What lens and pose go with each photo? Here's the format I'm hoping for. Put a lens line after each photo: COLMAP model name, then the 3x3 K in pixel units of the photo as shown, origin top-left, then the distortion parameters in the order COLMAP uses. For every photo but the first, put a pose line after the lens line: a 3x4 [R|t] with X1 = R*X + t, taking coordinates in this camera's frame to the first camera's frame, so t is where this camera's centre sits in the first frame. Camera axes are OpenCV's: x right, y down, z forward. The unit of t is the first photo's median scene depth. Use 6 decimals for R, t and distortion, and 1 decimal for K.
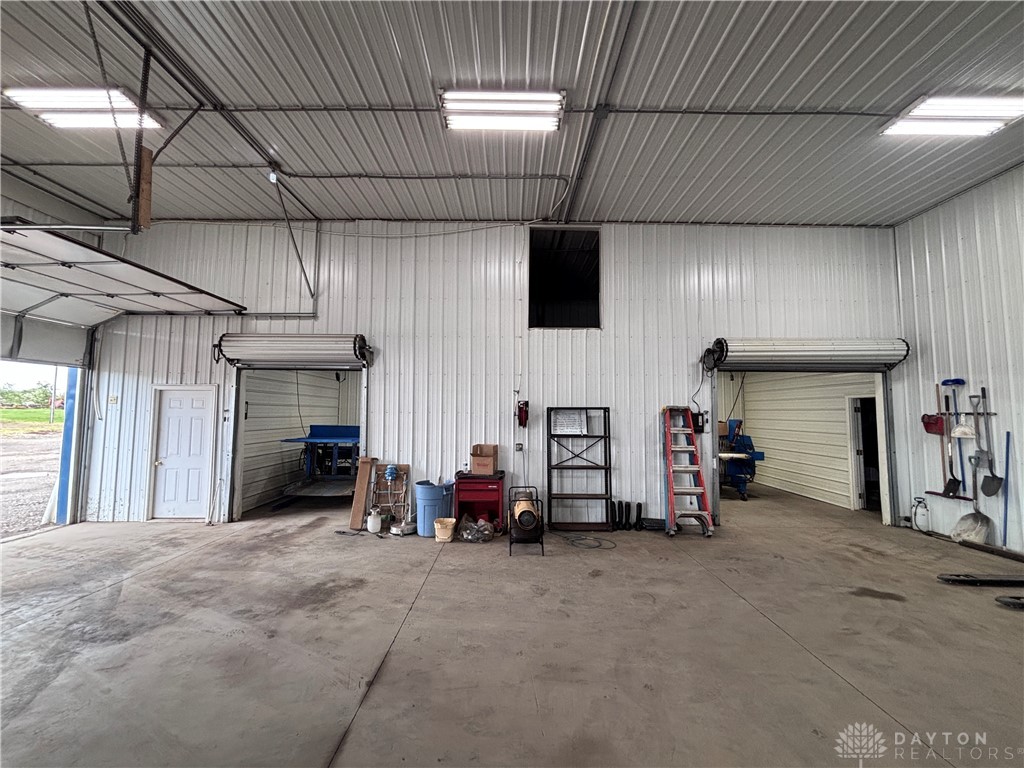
lens RADIAL K [[411.6, 0, 509.7], [0, 411.6, 383.5], [0, 0, 1]] dist [0.002780, -0.000200]
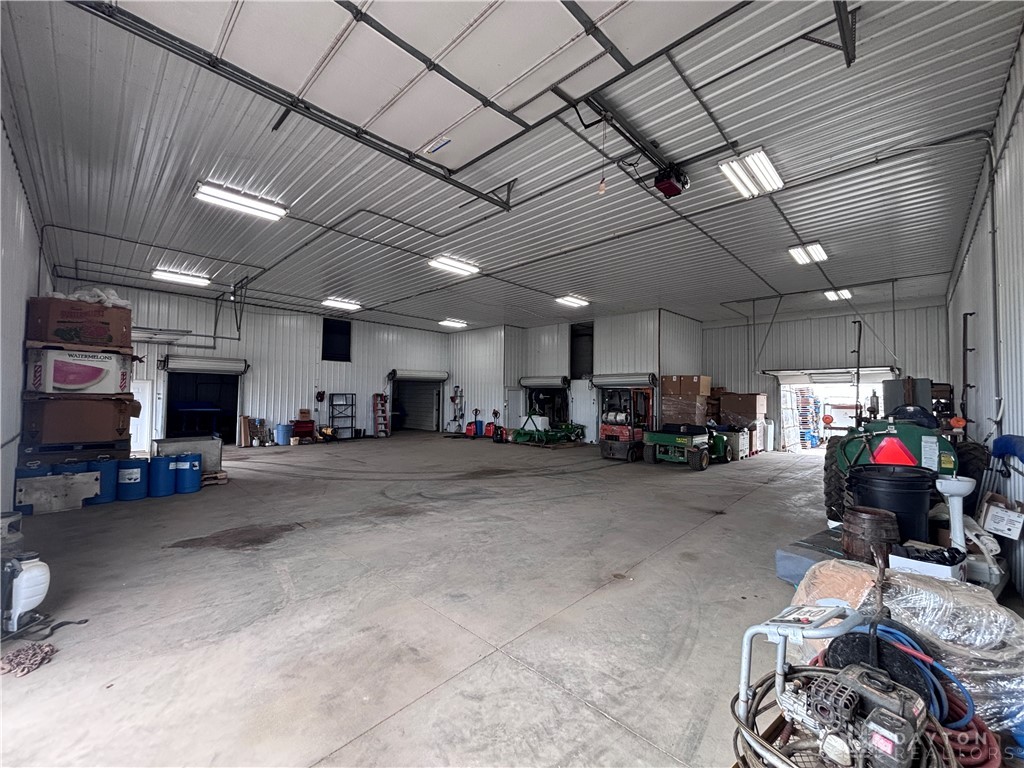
lens RADIAL K [[416.2, 0, 512.0], [0, 416.2, 384.0], [0, 0, 1]] dist [0.001879, -0.000067]
pose [[0.698875, 0.021988, 0.714906, -0.947632], [-0.055494, 0.998181, 0.023549, -0.119228], [-0.713088, -0.056131, 0.698824, -1.550396]]
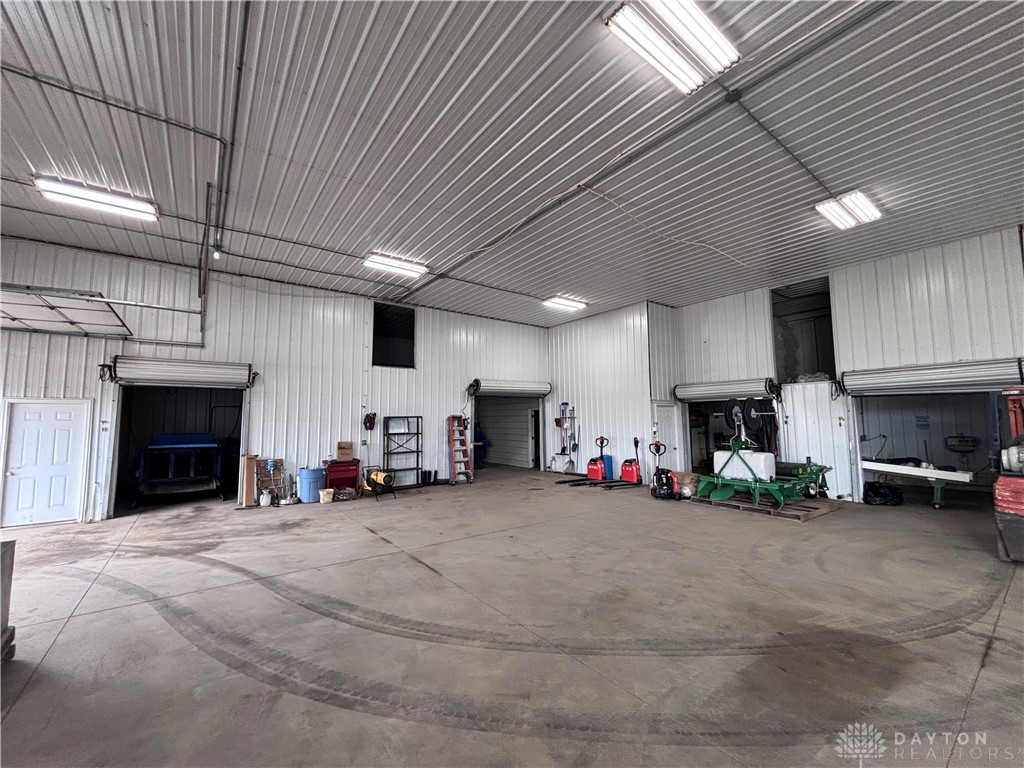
lens RADIAL K [[411.6, 0, 509.7], [0, 411.6, 383.5], [0, 0, 1]] dist [0.002780, -0.000200]
pose [[0.804577, 0.038515, 0.592599, -0.477596], [-0.027123, 0.999237, -0.028120, -0.039772], [-0.593229, 0.006552, 0.805007, -0.596791]]
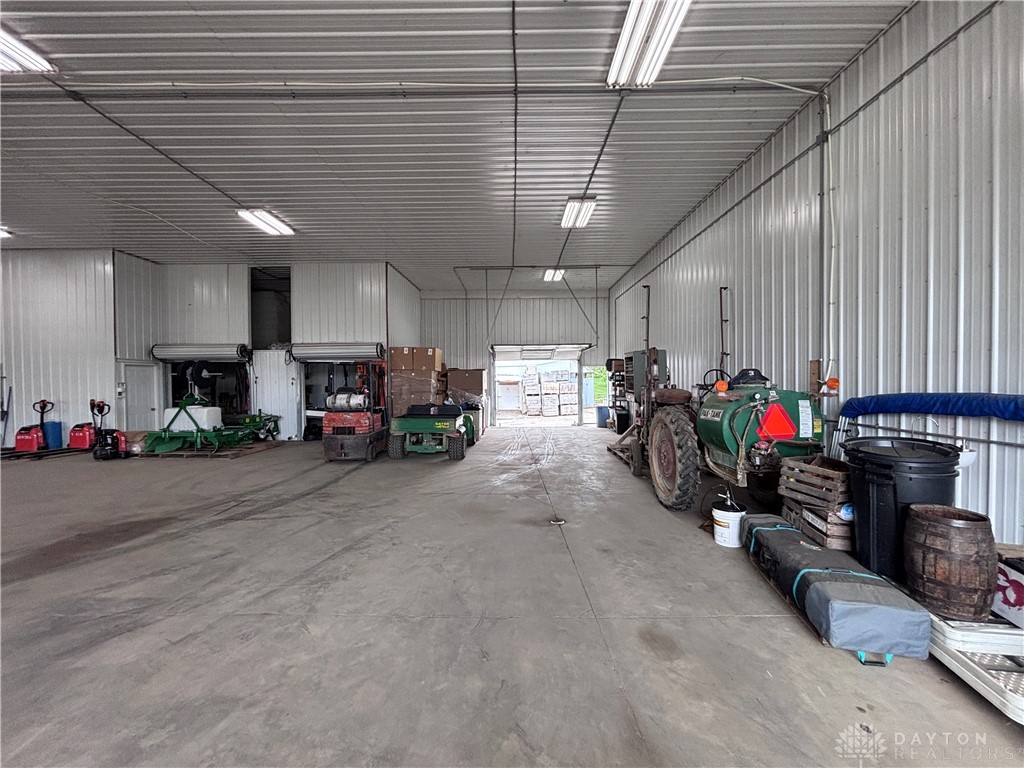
lens RADIAL K [[411.6, 0, 509.7], [0, 411.6, 383.5], [0, 0, 1]] dist [0.002780, -0.000200]
pose [[0.005557, -0.016886, 0.999842, -0.571071], [-0.061202, 0.997977, 0.017195, -0.059884], [-0.998110, -0.061288, 0.004512, -1.092239]]
